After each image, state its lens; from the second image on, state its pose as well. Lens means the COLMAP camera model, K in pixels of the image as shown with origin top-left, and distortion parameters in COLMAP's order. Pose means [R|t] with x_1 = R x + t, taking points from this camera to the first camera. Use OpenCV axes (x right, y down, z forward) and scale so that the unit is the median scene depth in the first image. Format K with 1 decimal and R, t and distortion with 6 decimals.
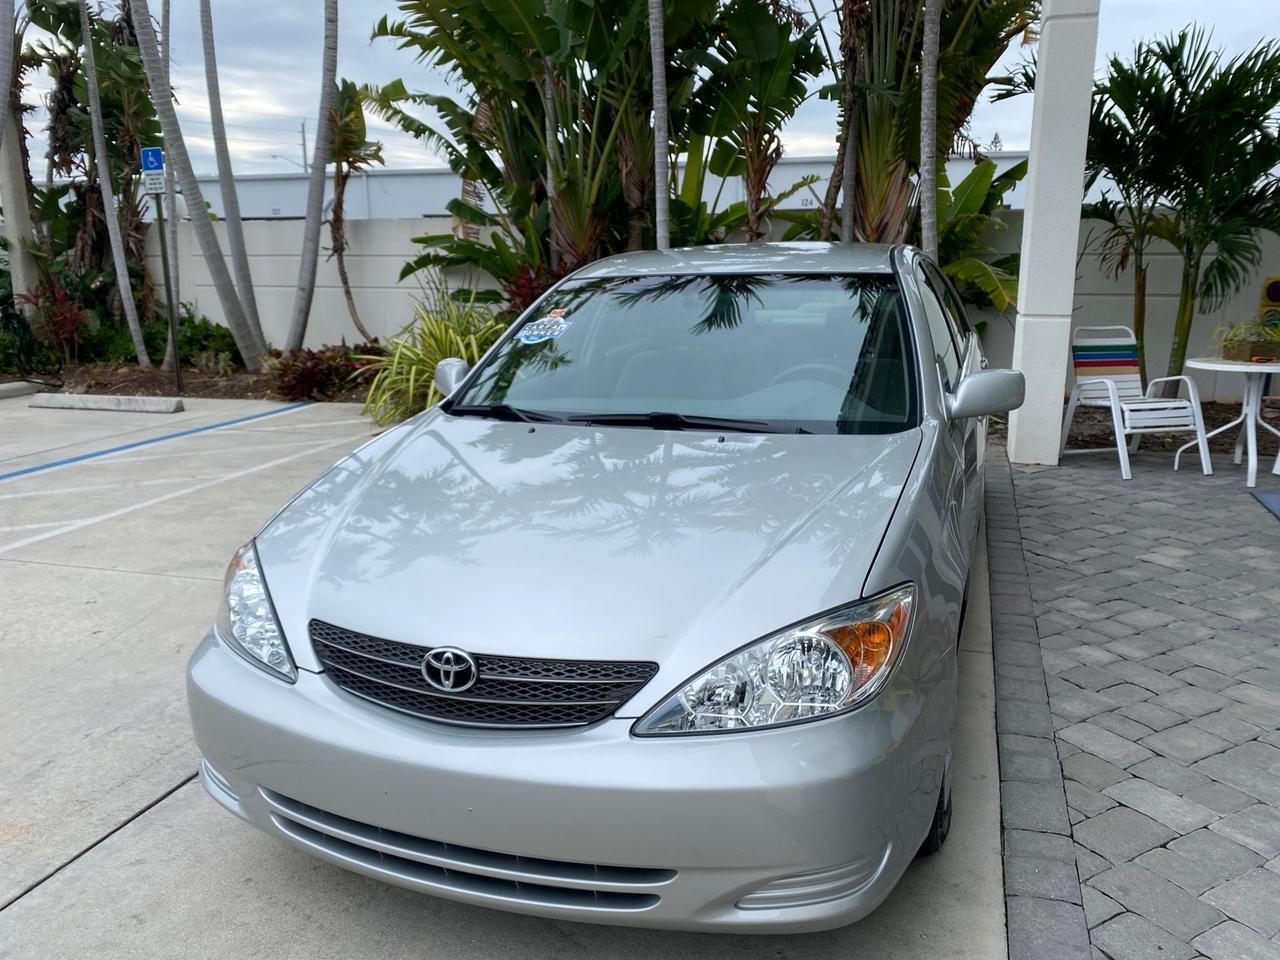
lens RADIAL K [[980.8, 0, 635.9], [0, 980.8, 475.3], [0, 0, 1]] dist [0.032569, -0.033236]
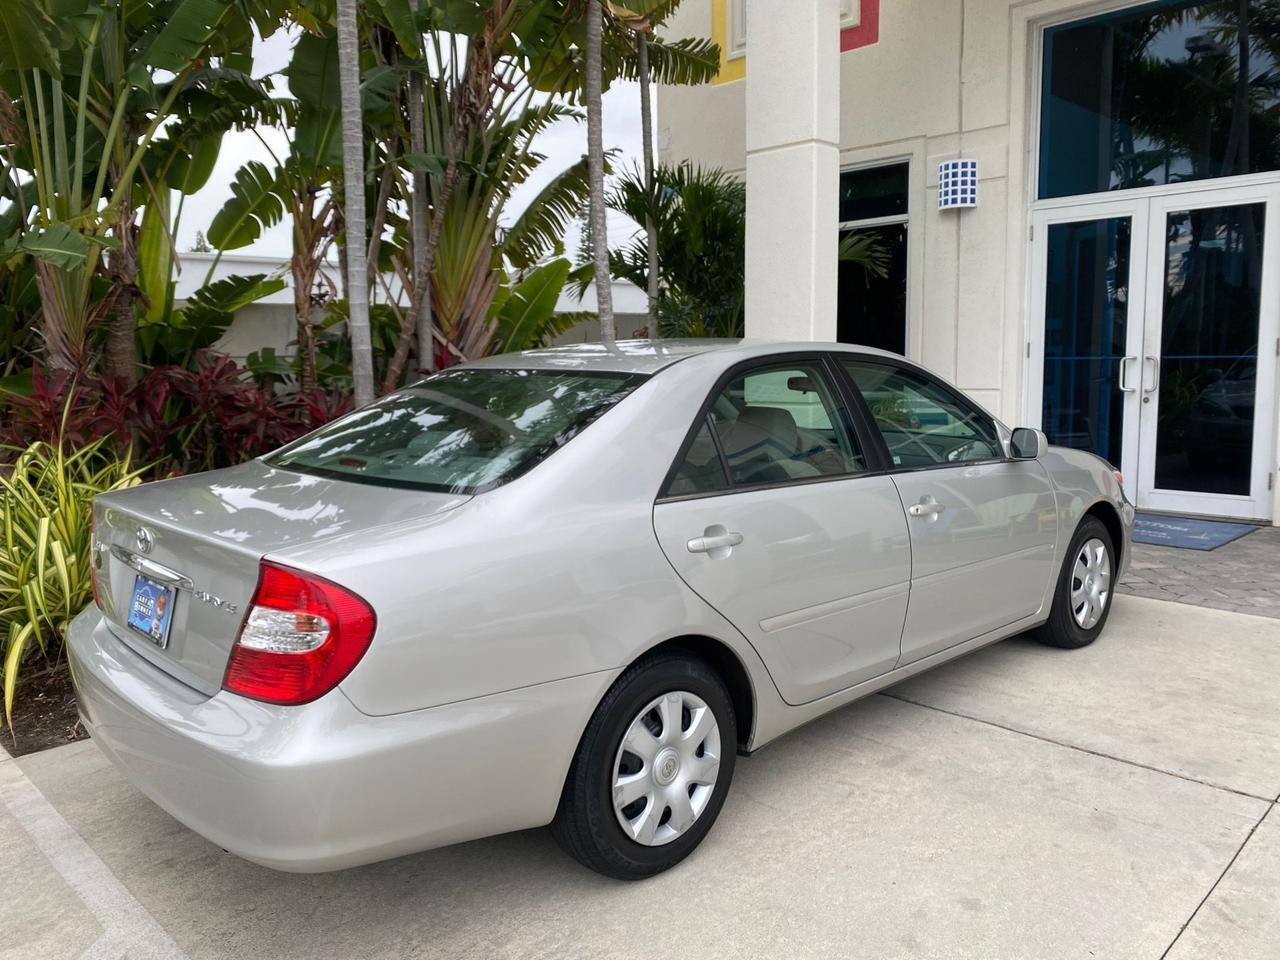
lens RADIAL K [[980.8, 0, 637.7], [0, 980.8, 475.5], [0, 0, 1]] dist [0.032569, -0.033236]
pose [[0.453216, -0.115321, 0.883910, -0.427522], [0.211618, 0.977168, 0.018983, -0.092605], [-0.865918, 0.178448, 0.467272, 0.431976]]
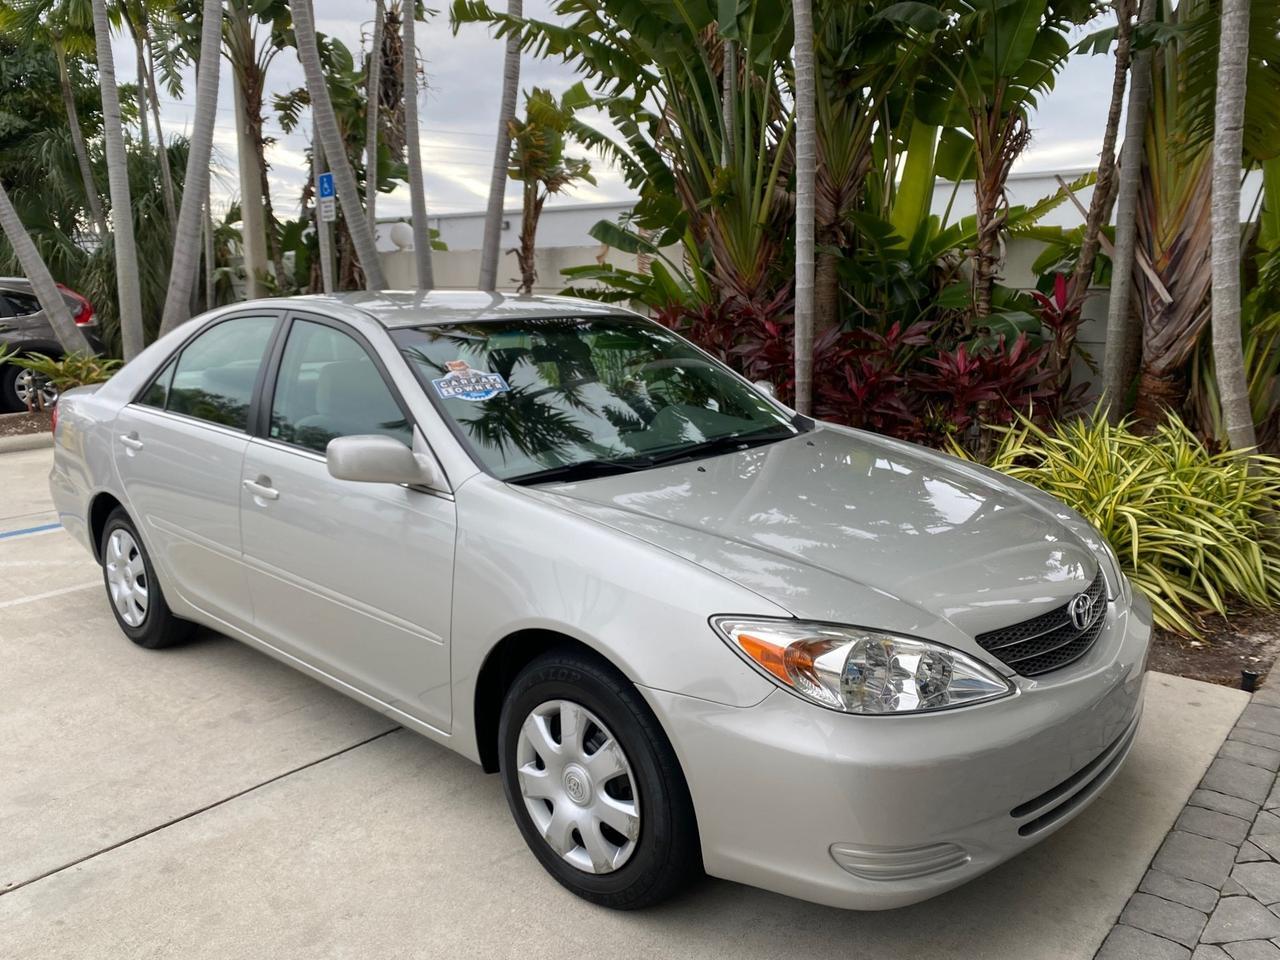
lens RADIAL K [[980.8, 0, 639.9], [0, 980.8, 482.2], [0, 0, 1]] dist [0.032569, -0.033236]
pose [[0.925403, 0.077115, -0.371056, 0.158879], [-0.084350, 0.996431, -0.003280, -0.063686], [0.369479, 0.034334, 0.928605, 0.257763]]
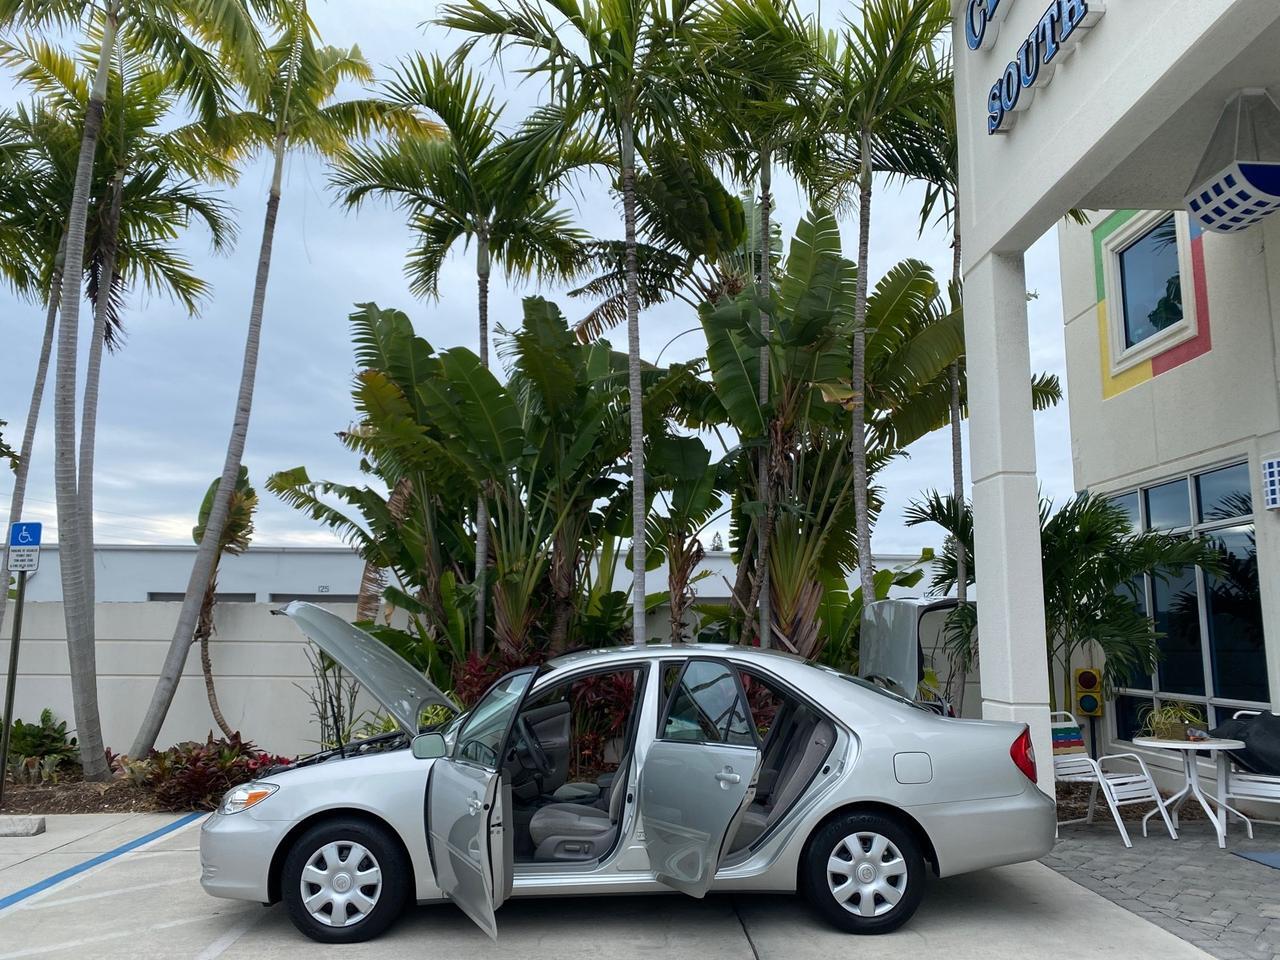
lens RADIAL K [[980.8, 0, 636.2], [0, 980.8, 473.8], [0, 0, 1]] dist [0.032569, -0.033236]
pose [[0.939835, 0.066541, 0.335086, -0.282377], [0.063621, 0.929599, -0.363041, -0.011574], [-0.335652, 0.362517, 0.869436, 0.017835]]
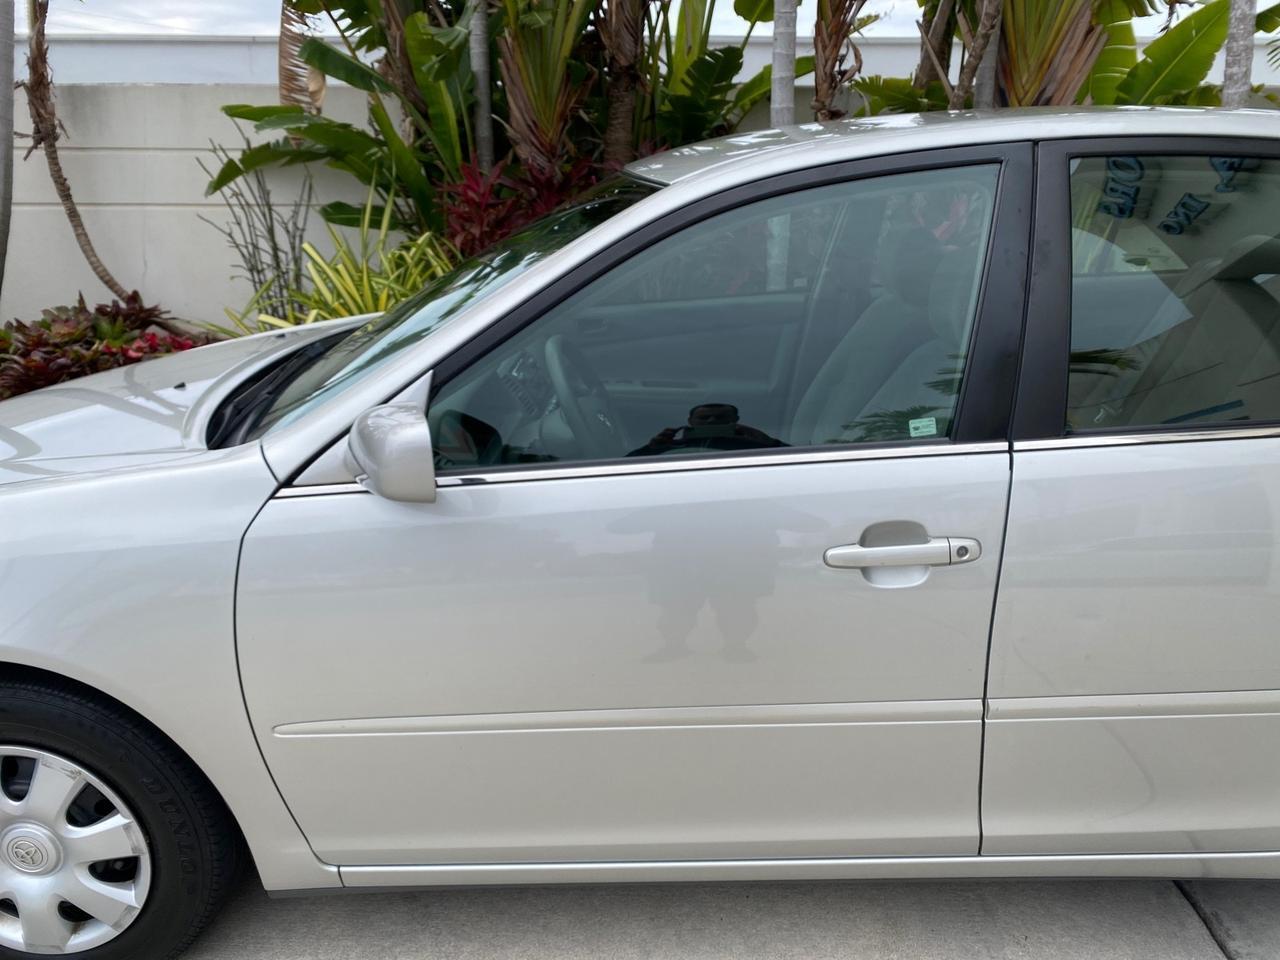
lens RADIAL K [[980.8, 0, 634.3], [0, 980.8, 476.4], [0, 0, 1]] dist [0.032569, -0.033236]
pose [[0.954703, -0.086832, 0.284610, -0.184897], [0.060813, 0.993224, 0.099033, -0.083368], [-0.291281, -0.077240, 0.953514, 0.403894]]
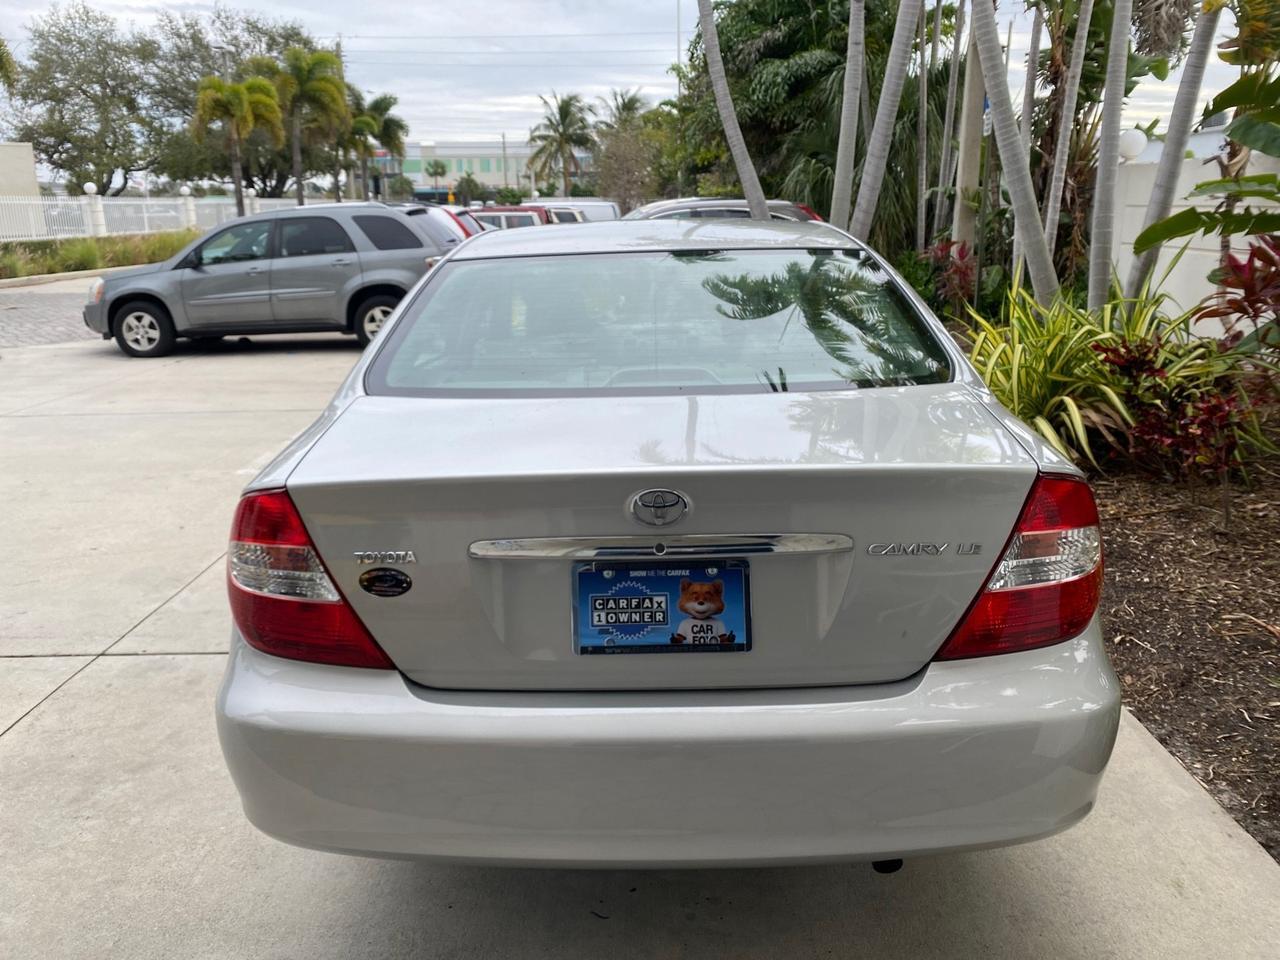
lens RADIAL K [[980.8, 0, 636.7], [0, 980.8, 477.3], [0, 0, 1]] dist [0.032569, -0.033236]
pose [[0.313411, 0.254139, -0.914979, 0.288248], [-0.199833, 0.959599, 0.198083, -0.114183], [0.928354, 0.120761, 0.351534, 0.468175]]
